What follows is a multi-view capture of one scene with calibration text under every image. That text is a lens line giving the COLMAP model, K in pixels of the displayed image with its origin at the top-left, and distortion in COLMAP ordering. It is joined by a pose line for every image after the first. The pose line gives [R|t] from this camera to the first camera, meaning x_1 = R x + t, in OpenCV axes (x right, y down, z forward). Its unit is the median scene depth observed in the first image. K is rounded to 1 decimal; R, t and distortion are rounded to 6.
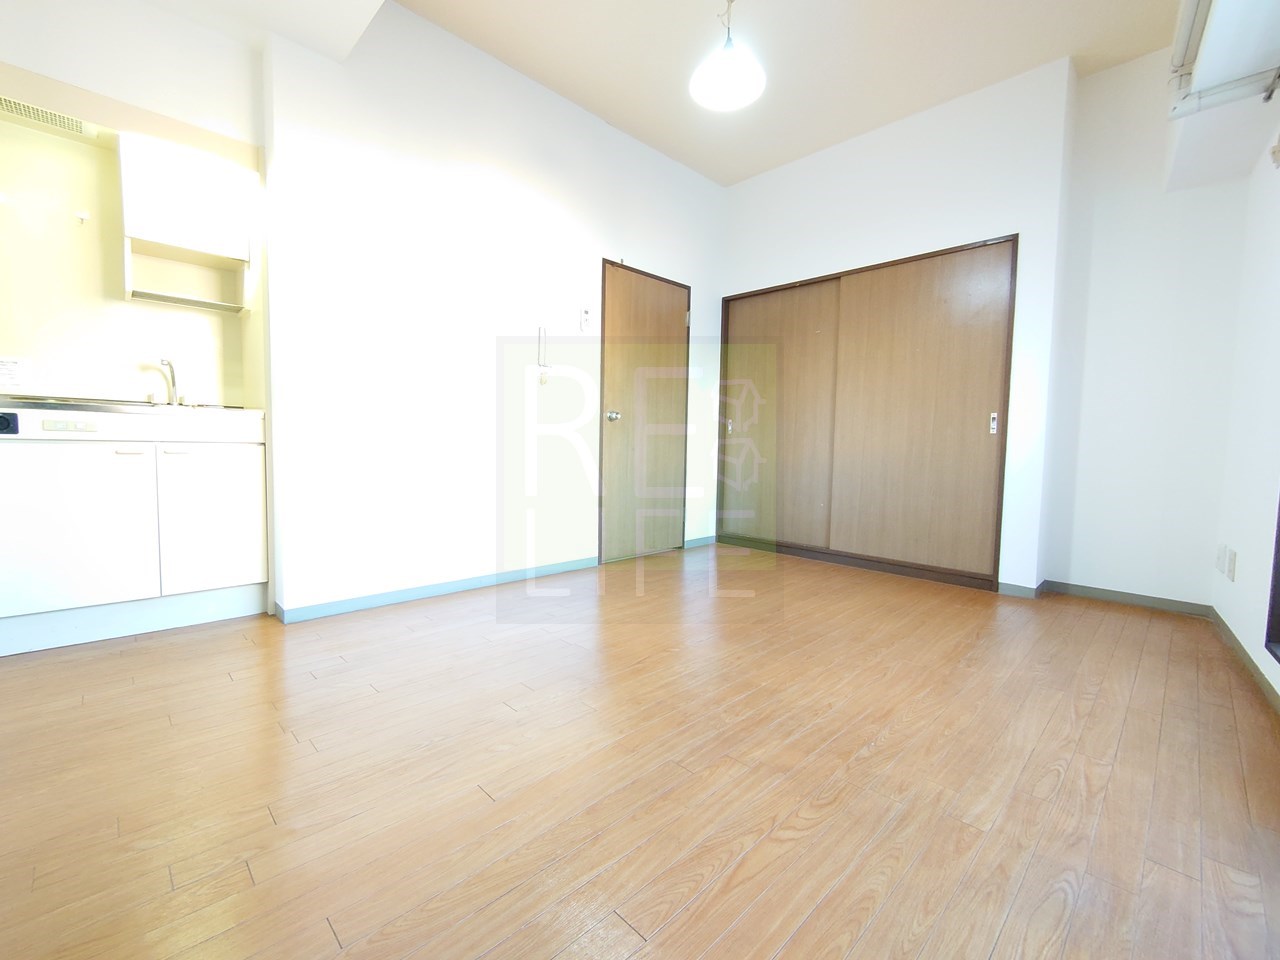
lens RADIAL K [[546.3, 0, 642.6], [0, 546.3, 477.1], [0, 0, 1]] dist [0.004274, -0.000909]
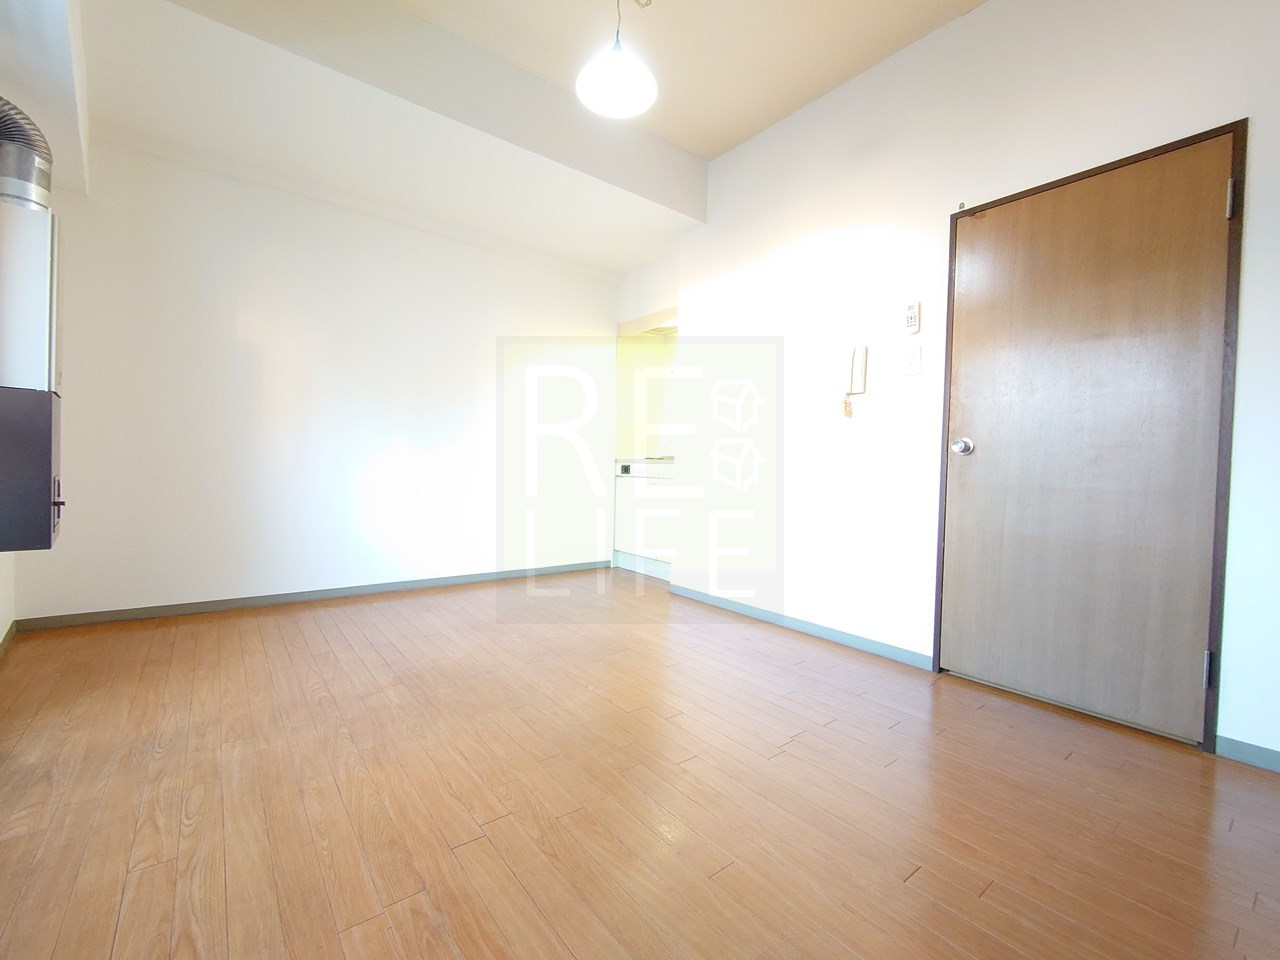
lens RADIAL K [[546.3, 0, 649.6], [0, 546.3, 481.6], [0, 0, 1]] dist [0.004274, -0.000909]
pose [[-0.107192, 0.009648, -0.994192, 1.336226], [-0.088721, 0.995871, 0.019230, -0.110152], [0.990272, 0.090267, -0.105893, 1.525038]]
